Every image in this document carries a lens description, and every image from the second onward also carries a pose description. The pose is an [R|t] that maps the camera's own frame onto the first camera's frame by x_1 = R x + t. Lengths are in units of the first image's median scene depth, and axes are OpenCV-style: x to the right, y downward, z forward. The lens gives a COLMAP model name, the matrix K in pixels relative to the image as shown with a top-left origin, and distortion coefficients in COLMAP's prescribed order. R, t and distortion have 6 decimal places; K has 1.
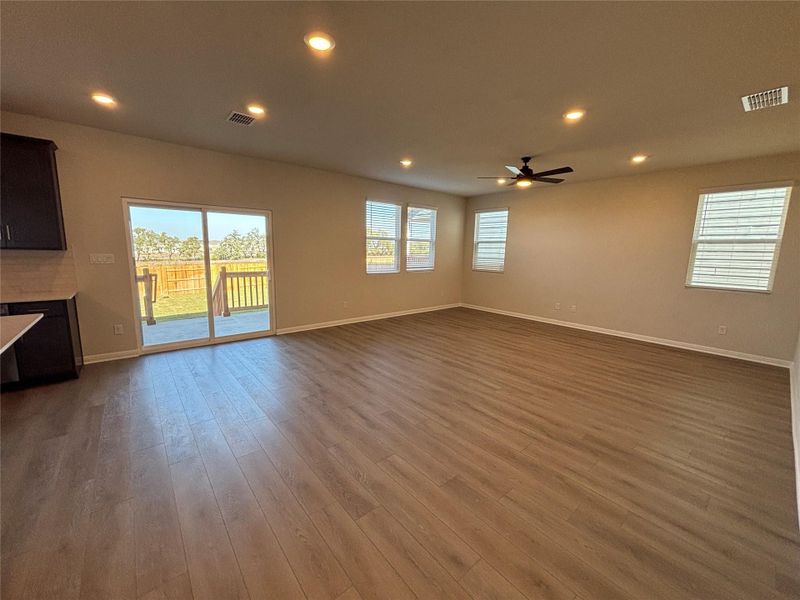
lens RADIAL K [[322.1, 0, 398.4], [0, 322.1, 297.5], [0, 0, 1]] dist [-0.001446, -0.000019]
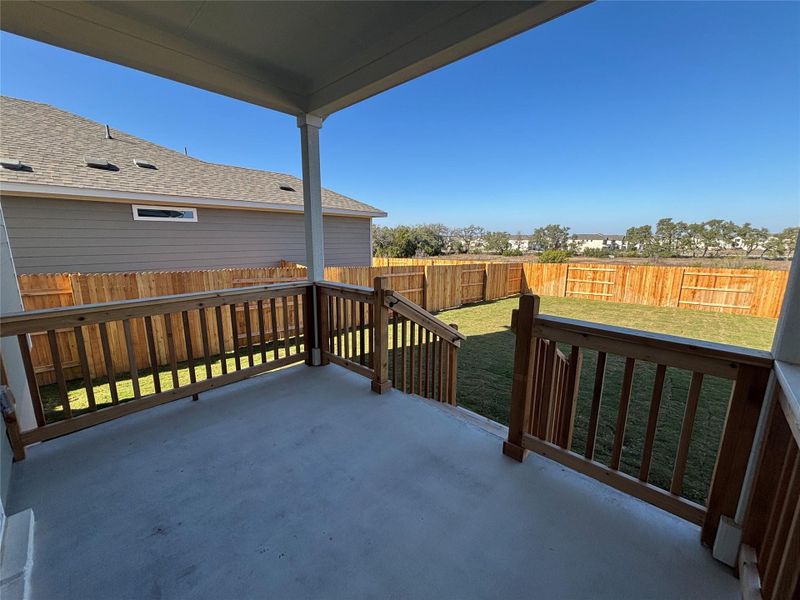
lens RADIAL K [[322.1, 0, 398.4], [0, 322.1, 297.5], [0, 0, 1]] dist [-0.001446, -0.000019]
pose [[0.106577, 0.166284, -0.980301, -0.073672], [-0.150745, 0.977222, 0.149373, -0.049233], [0.982811, 0.131856, 0.129216, 0.316628]]
